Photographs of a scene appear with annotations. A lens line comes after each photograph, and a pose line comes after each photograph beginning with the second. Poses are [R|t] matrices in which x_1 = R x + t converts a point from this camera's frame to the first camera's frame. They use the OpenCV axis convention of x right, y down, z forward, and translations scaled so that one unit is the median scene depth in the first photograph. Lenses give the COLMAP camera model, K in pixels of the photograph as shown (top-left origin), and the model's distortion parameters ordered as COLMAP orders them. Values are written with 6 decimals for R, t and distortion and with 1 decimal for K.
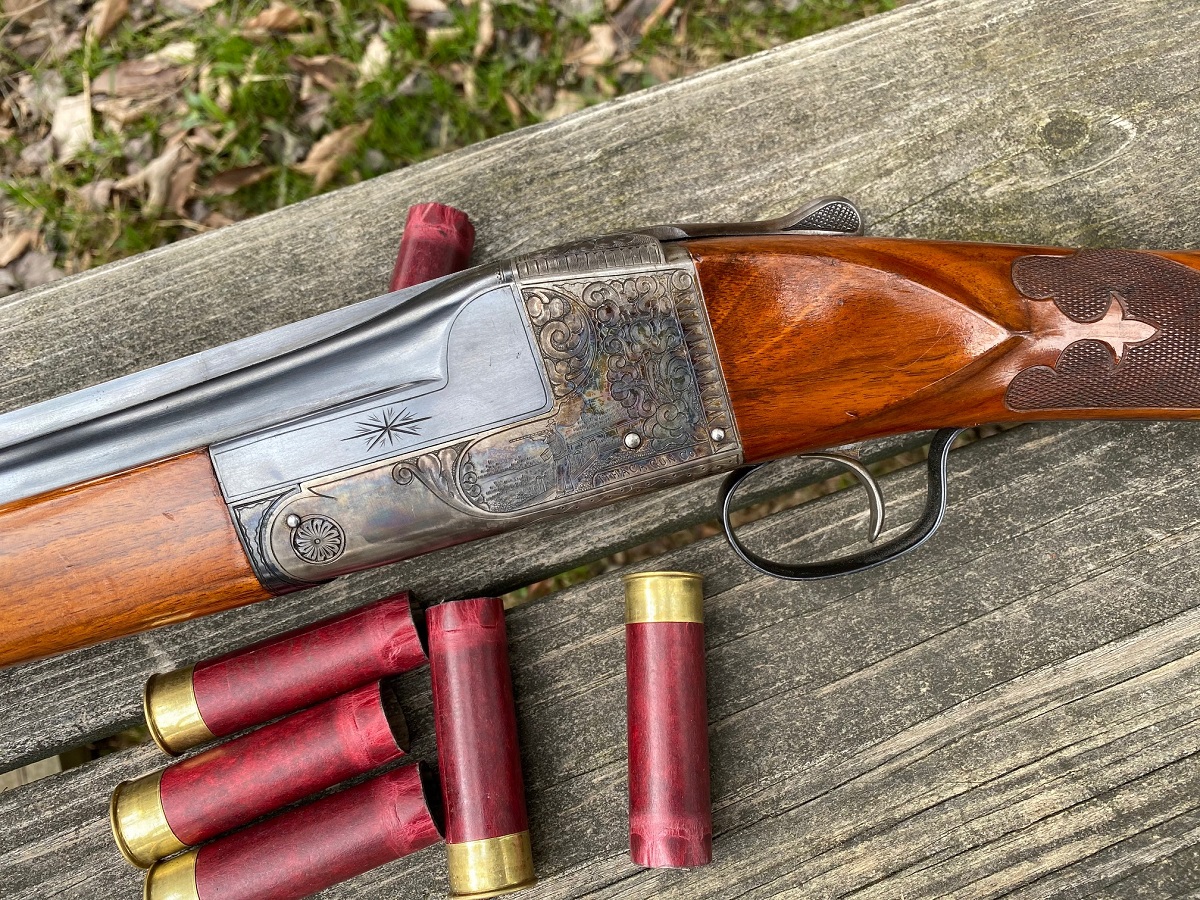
lens RADIAL K [[949.4, 0, 600.0], [0, 949.4, 450.0], [0, 0, 1]] dist [-0.003467, 0.008662]
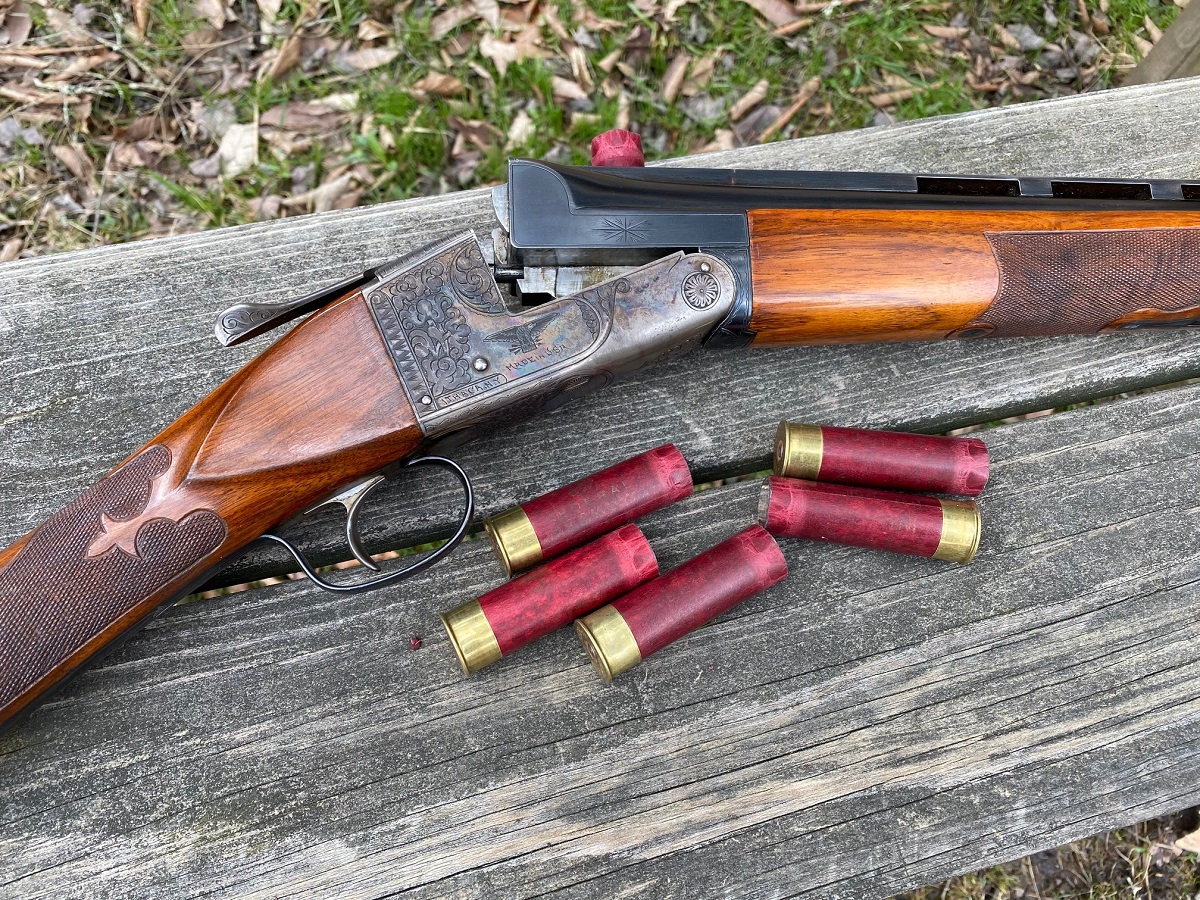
lens RADIAL K [[927.8, 0, 600.0], [0, 927.8, 450.0], [0, 0, 1]] dist [-0.001832, 0.011158]
pose [[0.990582, 0.125798, 0.054061, -0.161171], [-0.117960, 0.984531, -0.129551, 0.102424], [-0.069522, 0.121954, 0.990098, -0.064565]]
